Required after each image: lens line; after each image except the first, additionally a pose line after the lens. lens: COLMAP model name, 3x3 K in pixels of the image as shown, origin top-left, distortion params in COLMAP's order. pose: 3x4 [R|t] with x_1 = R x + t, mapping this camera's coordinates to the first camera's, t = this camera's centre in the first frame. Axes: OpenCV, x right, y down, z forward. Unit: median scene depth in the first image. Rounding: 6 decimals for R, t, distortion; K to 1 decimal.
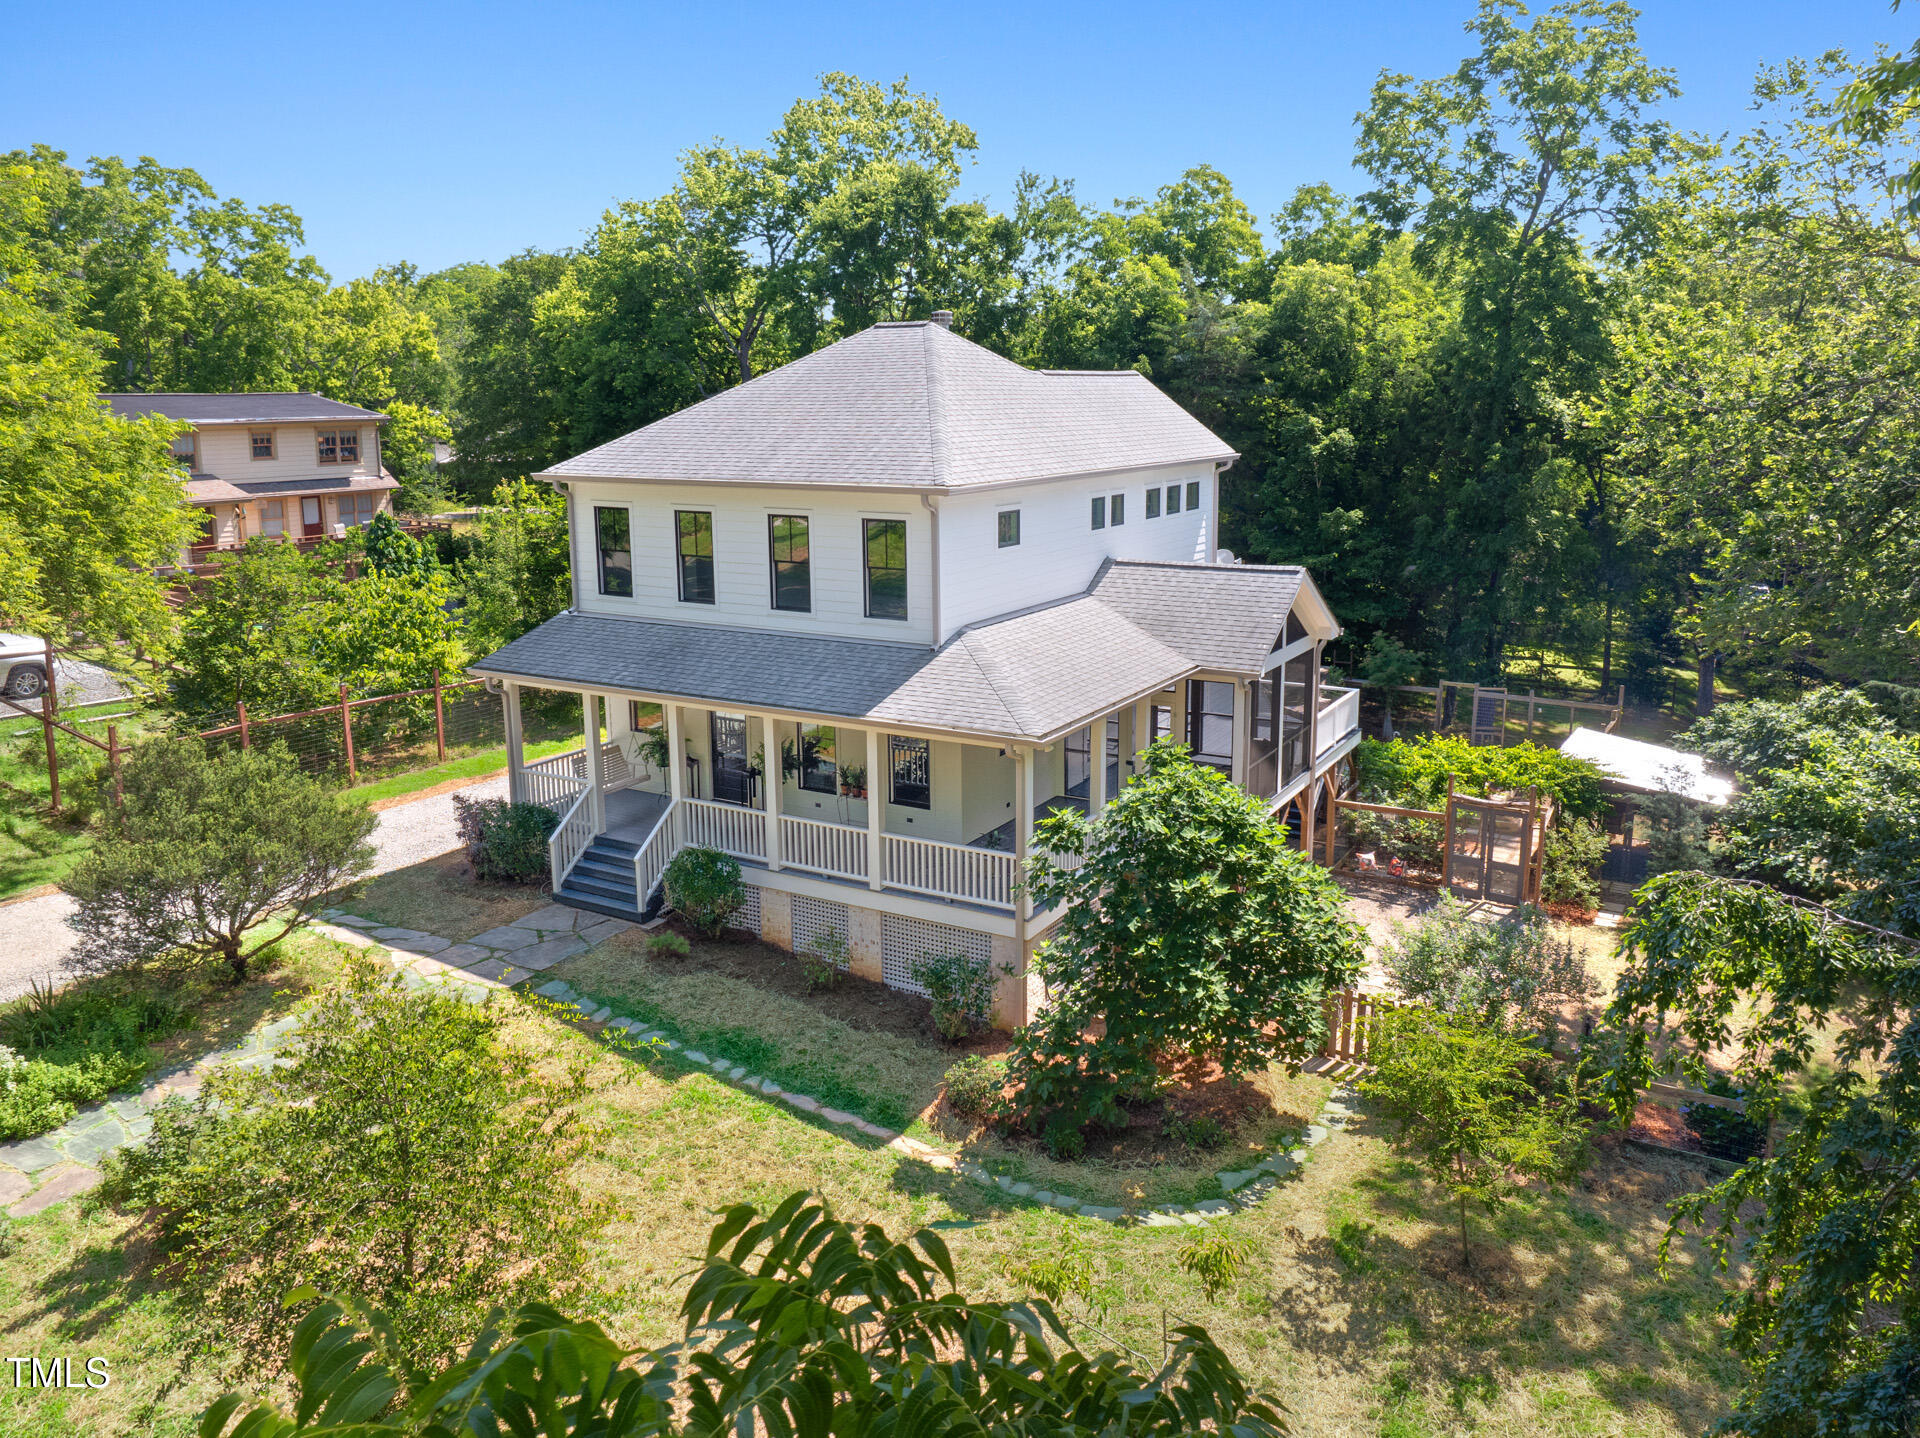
lens RADIAL K [[1393.8, 0, 1000.7], [0, 1393.8, 605.4], [0, 0, 1]] dist [-0.034093, 0.001474]
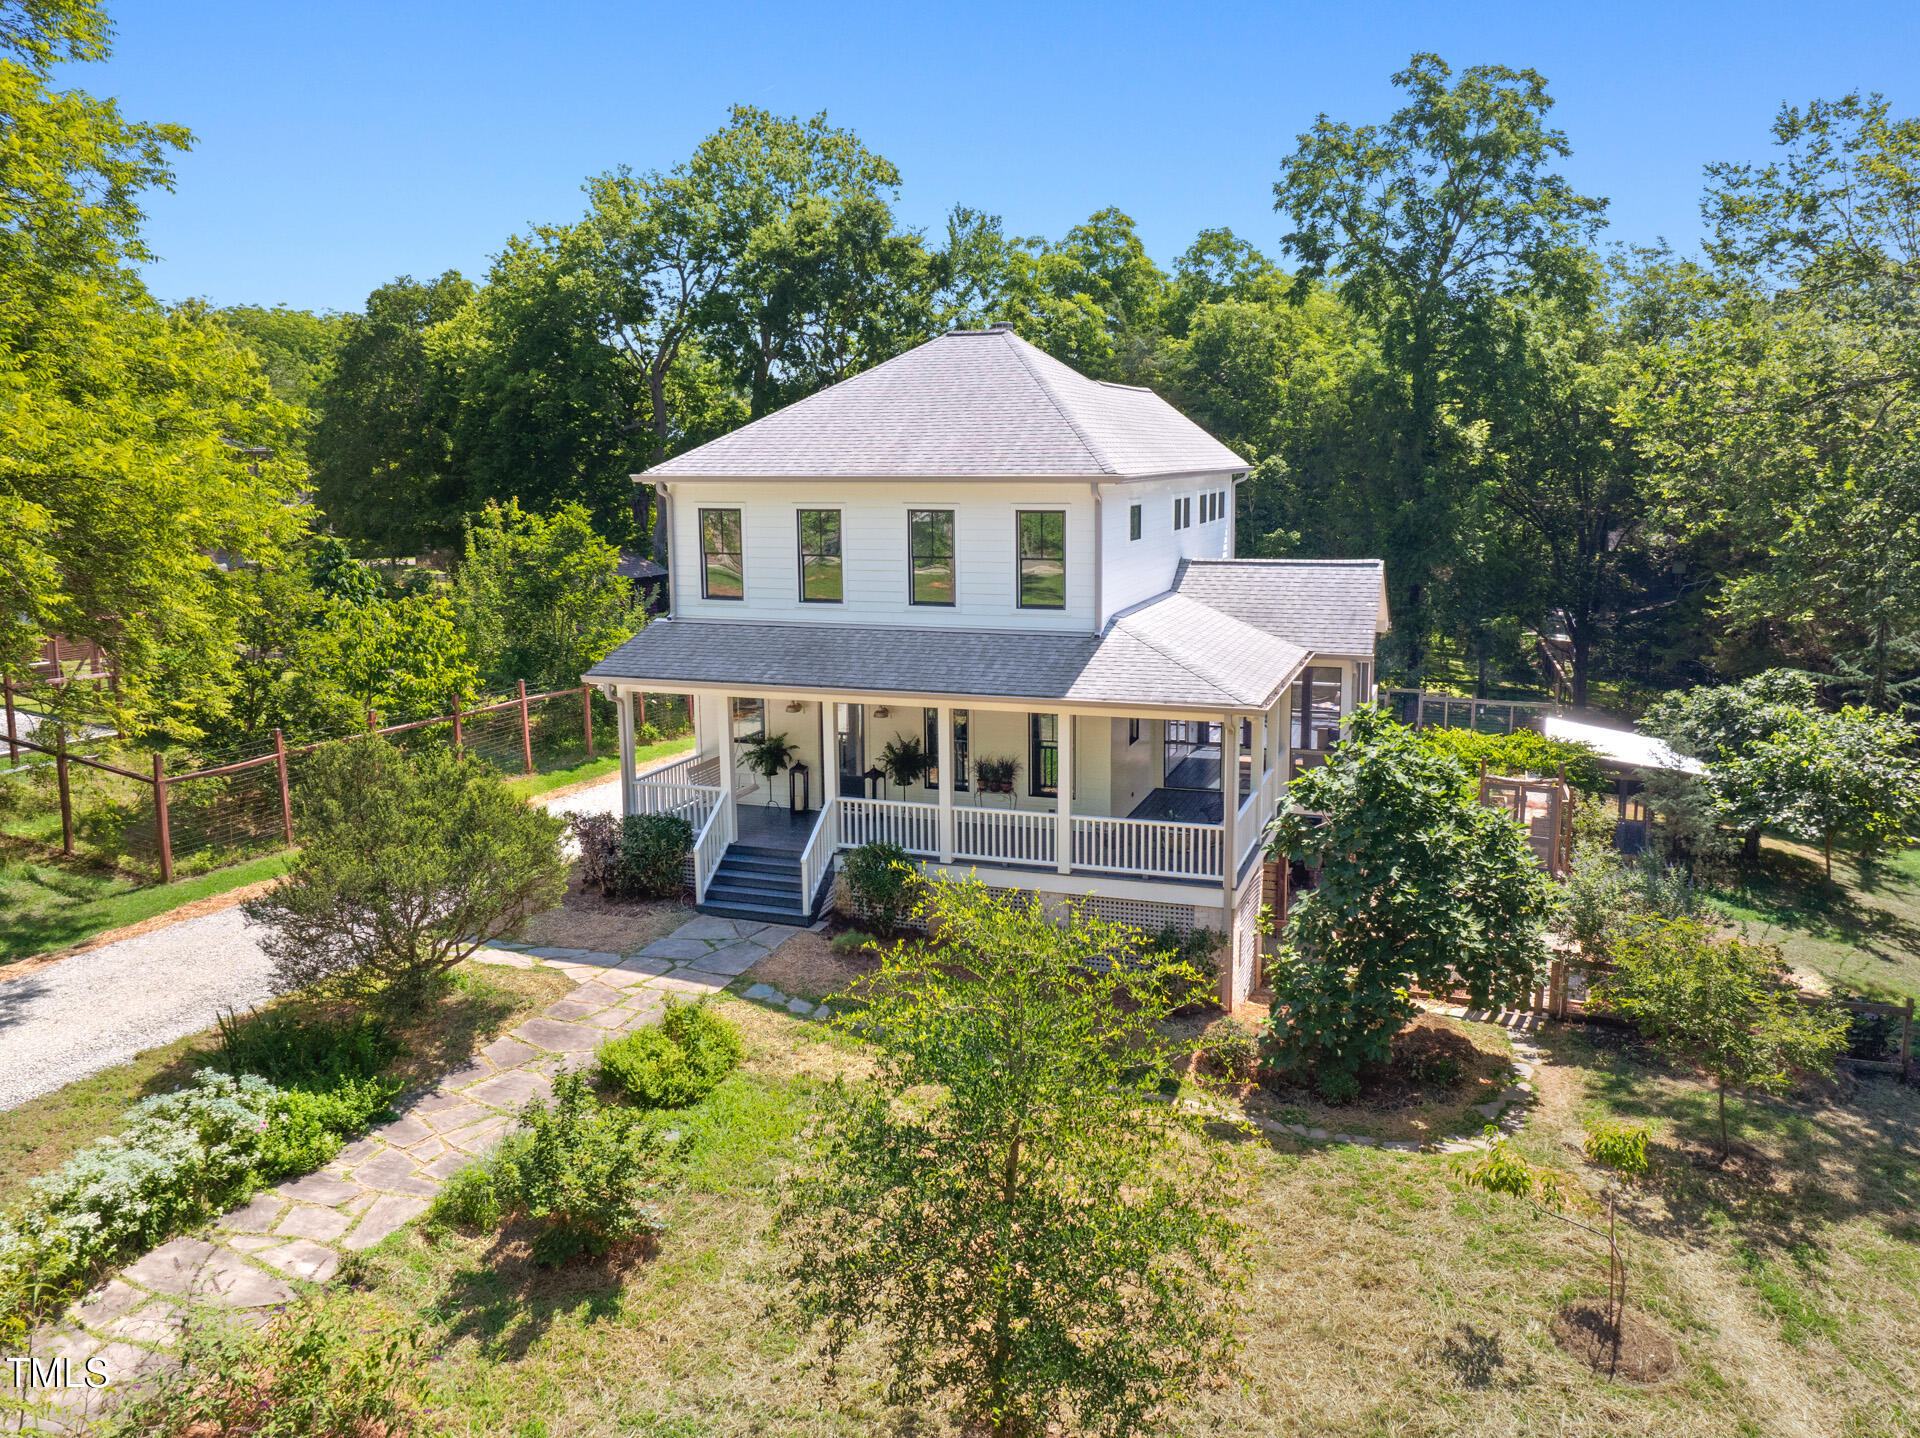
lens RADIAL K [[1393.8, 0, 1000.7], [0, 1393.8, 605.4], [0, 0, 1]] dist [-0.034093, 0.001474]
pose [[0.983305, -0.020779, 0.180776, -0.237133], [0.028766, 0.998717, -0.041670, 0.039039], [-0.179678, 0.046175, 0.982641, 0.008246]]
